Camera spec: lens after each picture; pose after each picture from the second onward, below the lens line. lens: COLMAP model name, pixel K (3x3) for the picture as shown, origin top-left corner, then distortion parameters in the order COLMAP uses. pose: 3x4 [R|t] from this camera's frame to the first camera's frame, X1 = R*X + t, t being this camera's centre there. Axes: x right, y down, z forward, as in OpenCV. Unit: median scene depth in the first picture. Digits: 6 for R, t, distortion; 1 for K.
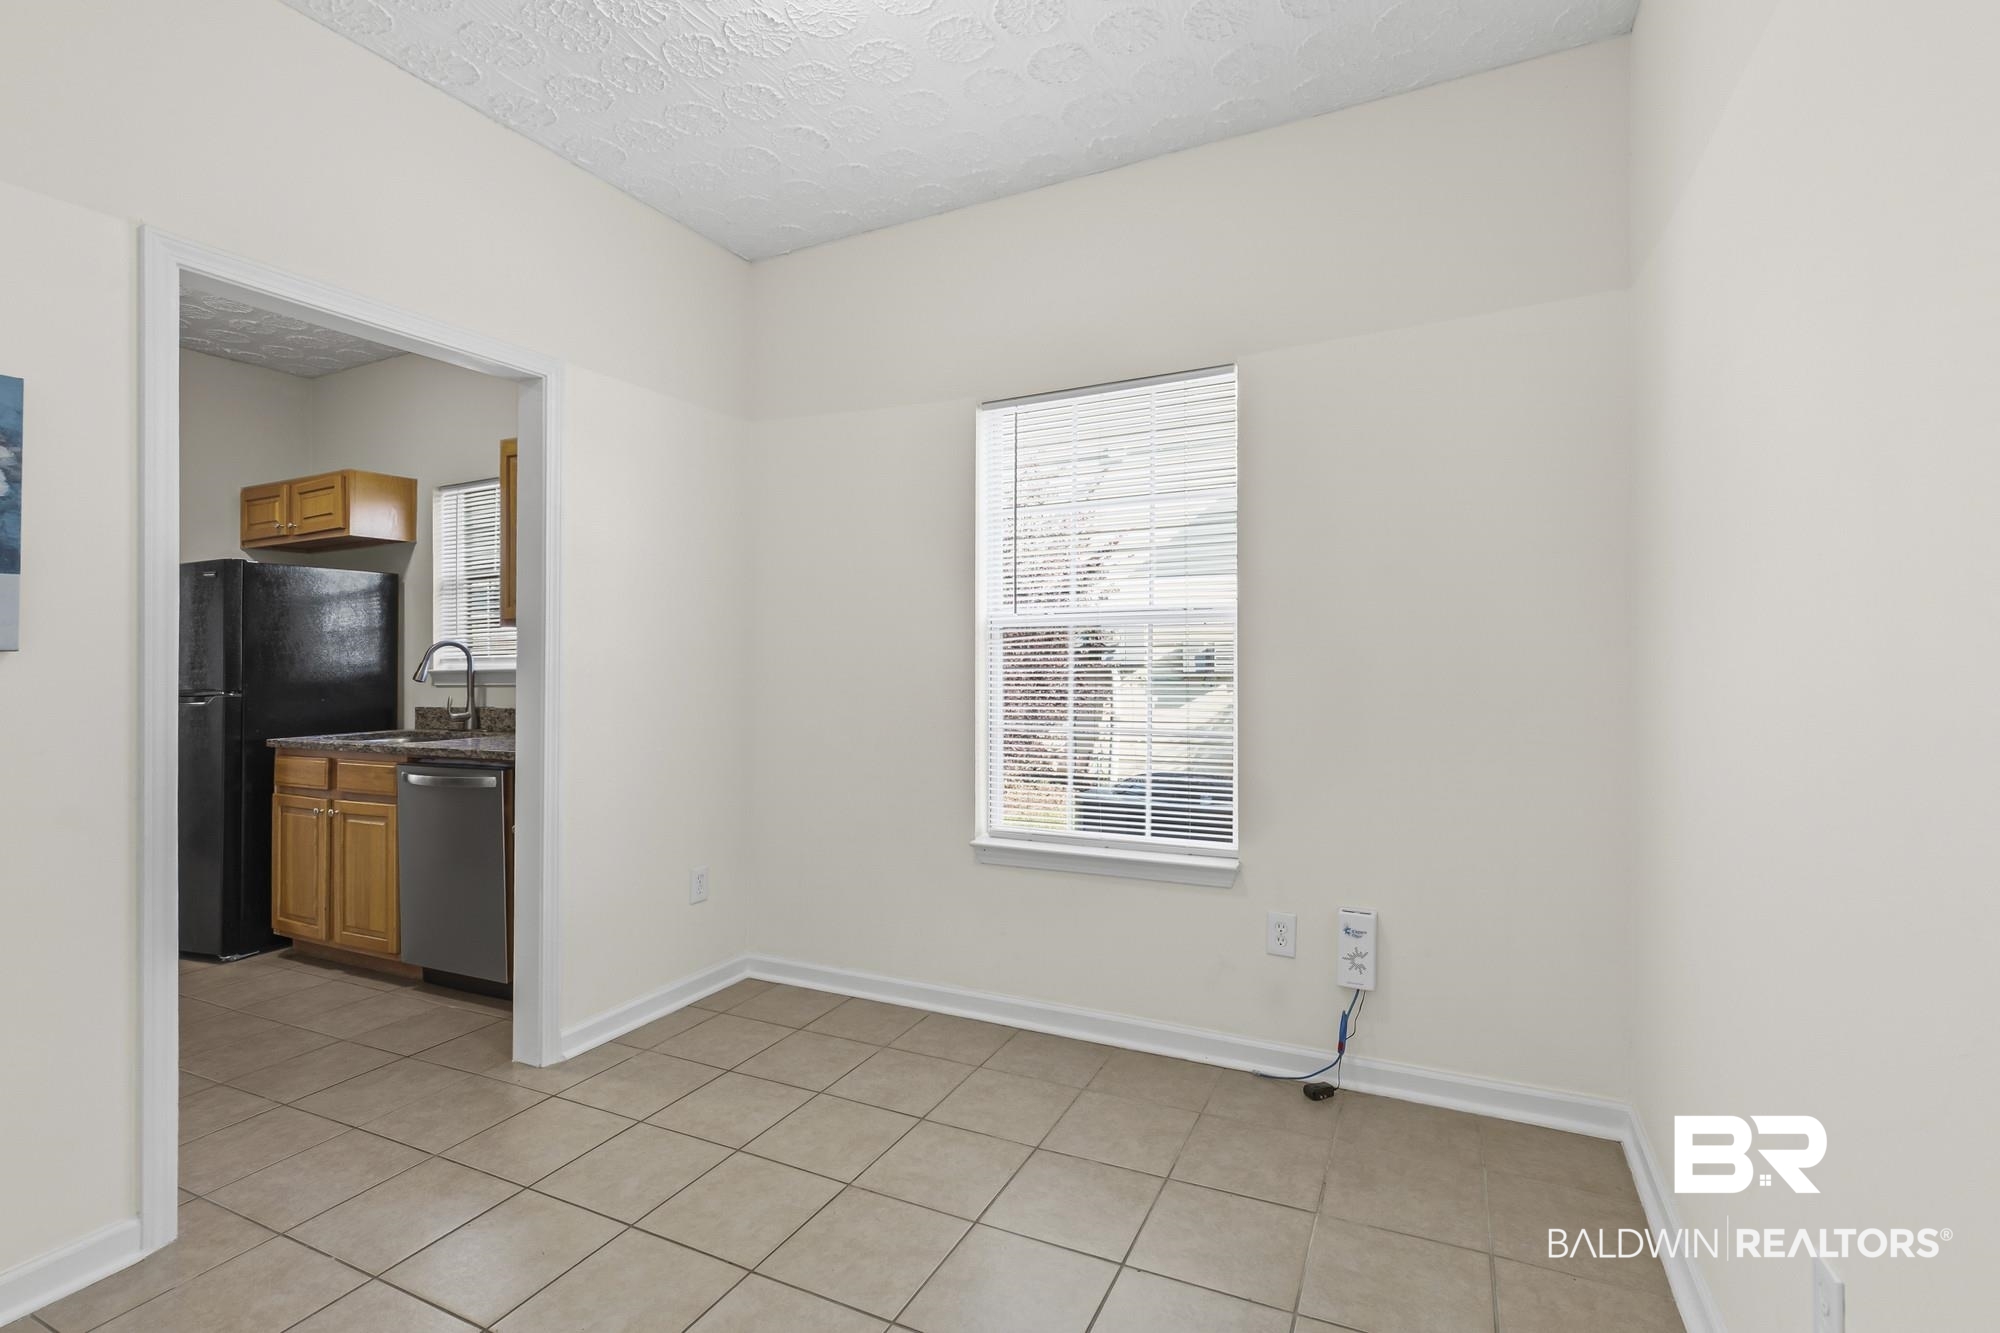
lens RADIAL K [[915.5, 0, 1008.5], [0, 915.5, 668.7], [0, 0, 1]] dist [0.002106, -0.000460]
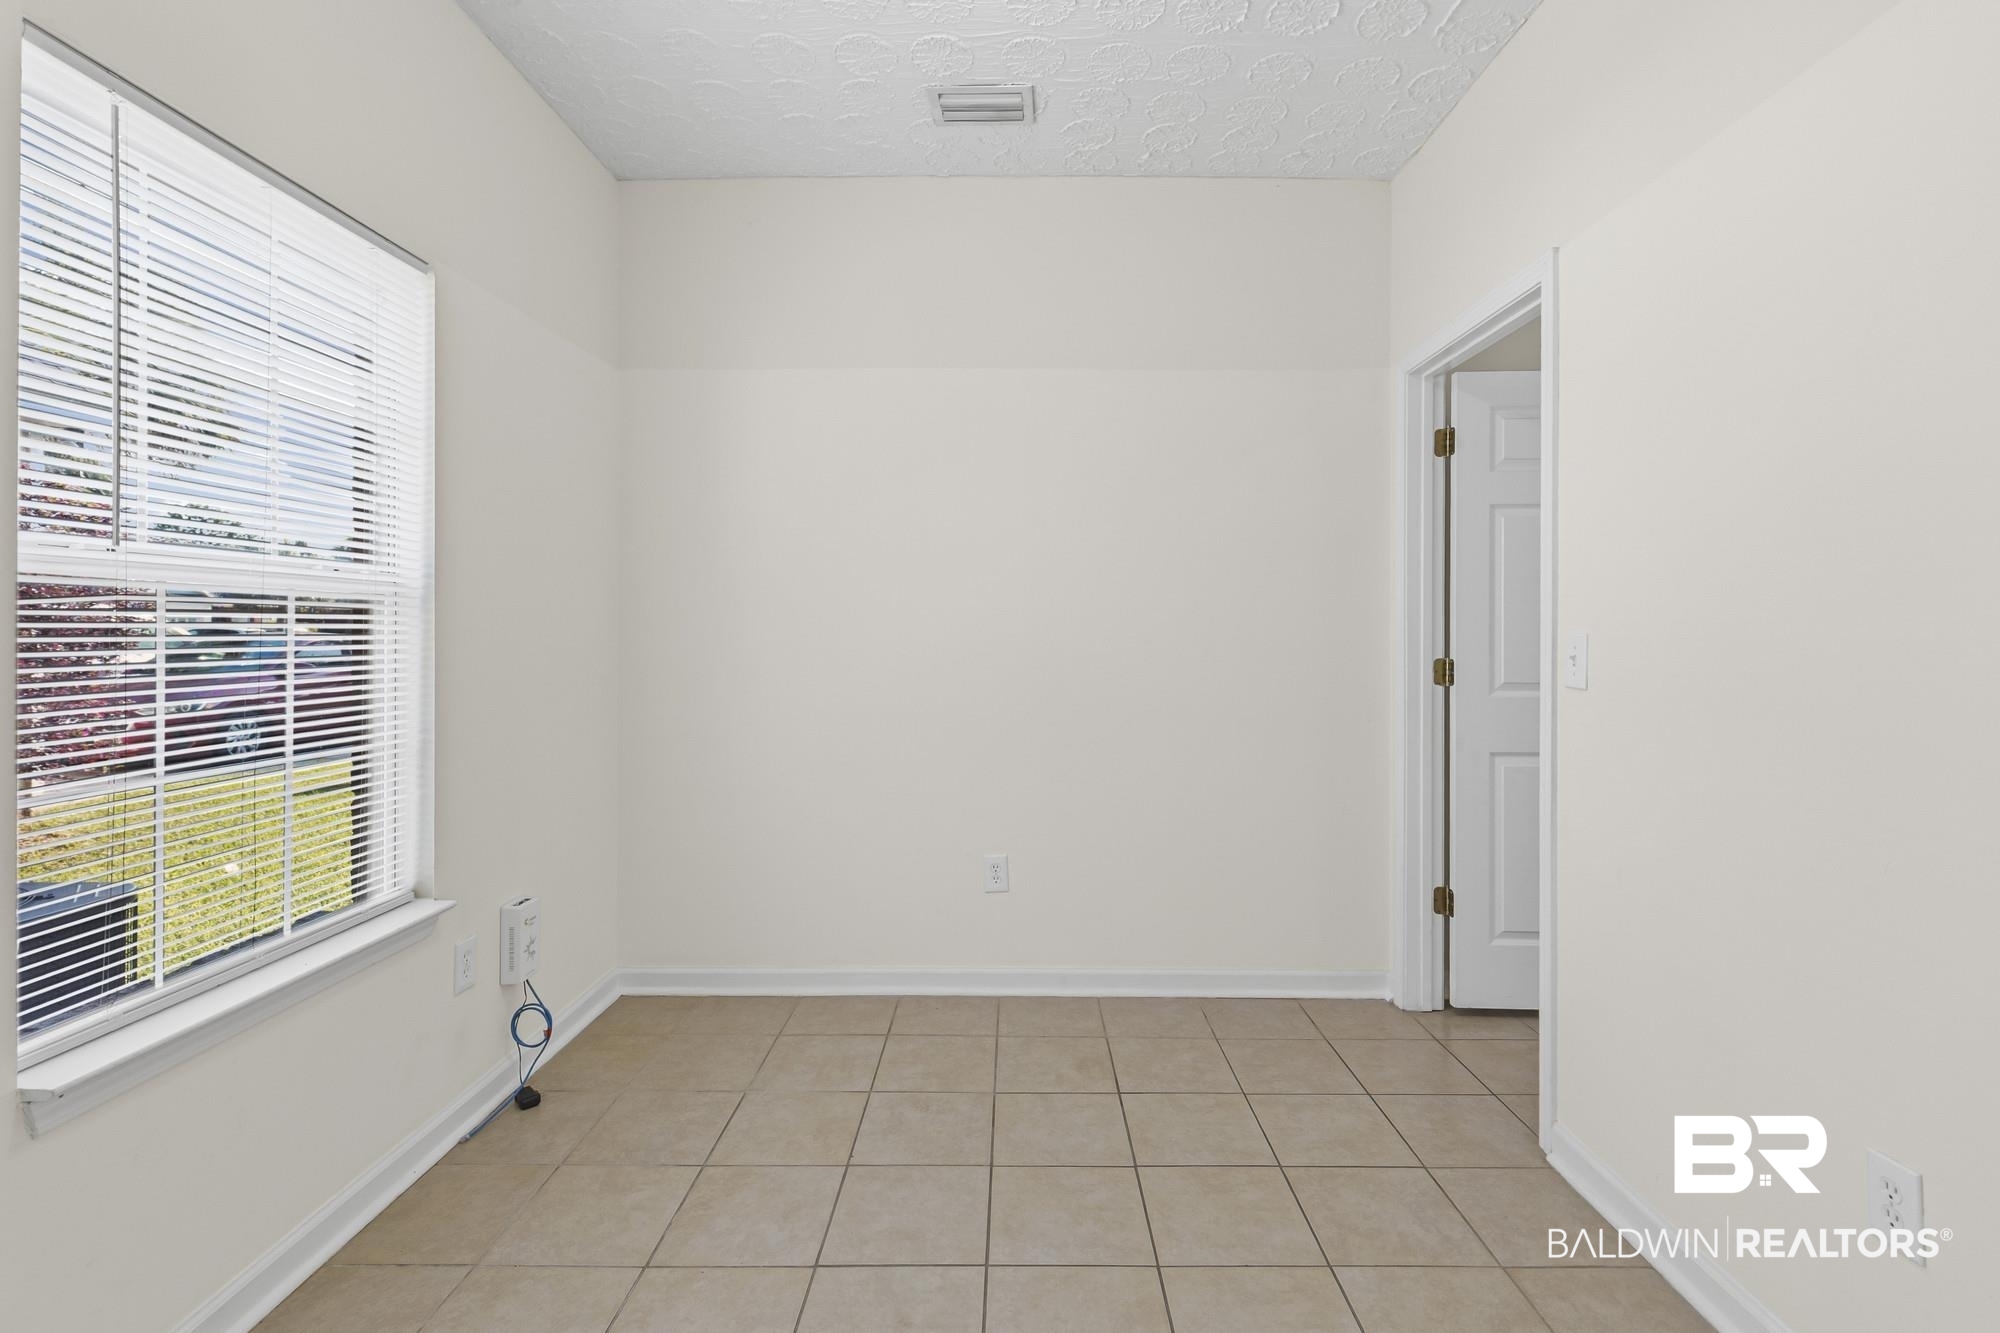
lens RADIAL K [[915.5, 0, 1008.4], [0, 915.5, 658.1], [0, 0, 1]] dist [0.002106, -0.000460]
pose [[-0.434254, -0.008249, 0.900753, -0.955839], [0.017323, 0.999697, 0.017507, -0.001066], [-0.900624, 0.023207, -0.433980, 1.255384]]
